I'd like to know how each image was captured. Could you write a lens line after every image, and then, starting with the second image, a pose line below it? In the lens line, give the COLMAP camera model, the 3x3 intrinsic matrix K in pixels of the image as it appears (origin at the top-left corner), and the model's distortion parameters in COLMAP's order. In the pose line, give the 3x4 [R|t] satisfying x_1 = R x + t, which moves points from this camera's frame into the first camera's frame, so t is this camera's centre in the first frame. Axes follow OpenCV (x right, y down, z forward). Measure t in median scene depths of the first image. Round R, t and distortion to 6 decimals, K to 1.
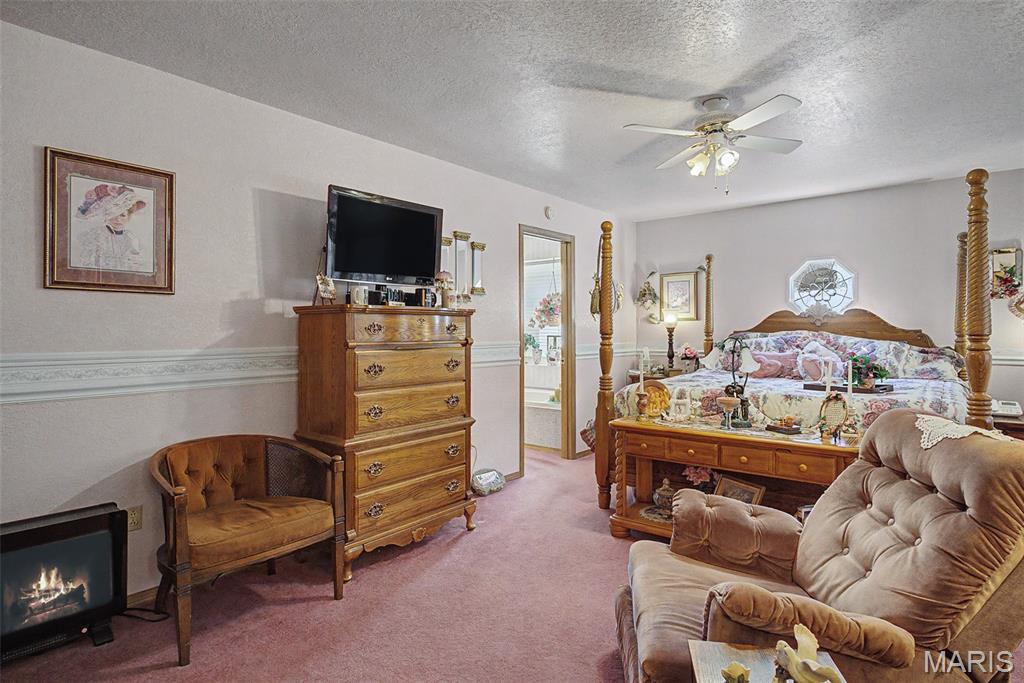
lens RADIAL K [[567.0, 0, 509.3], [0, 567.0, 329.0], [0, 0, 1]] dist [-0.001411, -0.000251]
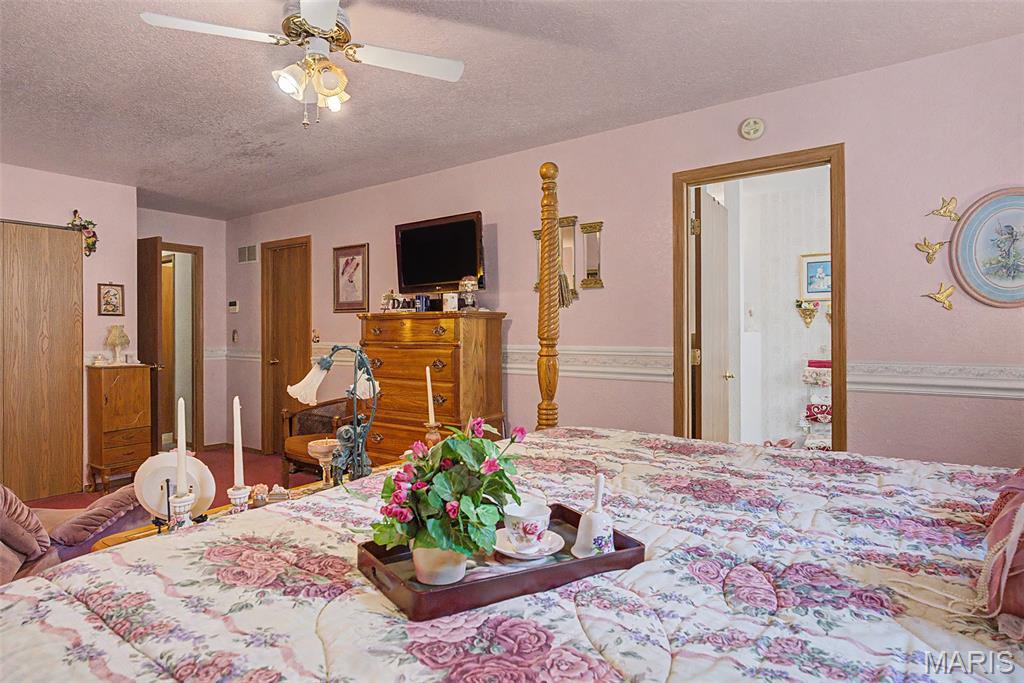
lens RADIAL K [[567.0, 0, 509.3], [0, 567.0, 329.0], [0, 0, 1]] dist [-0.001411, -0.000251]
pose [[0.060335, -0.000940, -0.998178, 0.950110], [0.009610, 0.999954, -0.000361, -0.003189], [0.998132, -0.009571, 0.060341, 1.062954]]
